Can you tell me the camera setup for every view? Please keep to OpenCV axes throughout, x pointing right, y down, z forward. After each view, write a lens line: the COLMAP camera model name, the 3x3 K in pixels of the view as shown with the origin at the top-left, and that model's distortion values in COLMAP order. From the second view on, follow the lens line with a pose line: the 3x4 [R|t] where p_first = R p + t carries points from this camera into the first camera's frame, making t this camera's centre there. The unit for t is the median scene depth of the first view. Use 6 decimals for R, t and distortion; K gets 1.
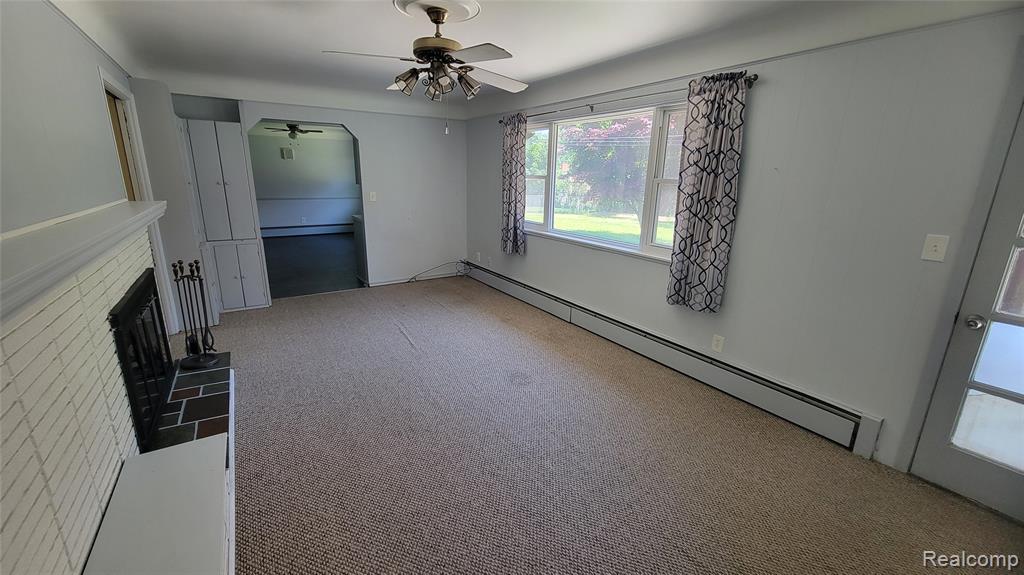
lens RADIAL K [[417.8, 0, 512.0], [0, 417.8, 284.6], [0, 0, 1]] dist [0.000300, -0.002369]
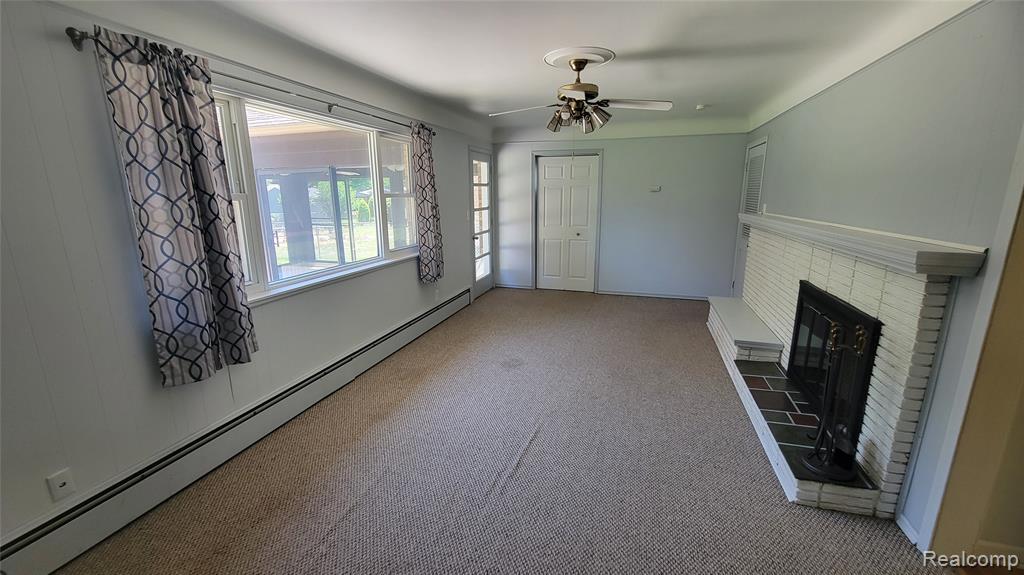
lens RADIAL K [[417.8, 0, 513.2], [0, 417.8, 287.1], [0, 0, 1]] dist [0.000300, -0.002369]
pose [[-0.639090, -0.186215, 0.746250, -0.646289], [0.194052, 0.899822, 0.390723, -0.334967], [-0.744250, 0.394518, -0.538932, 1.220121]]
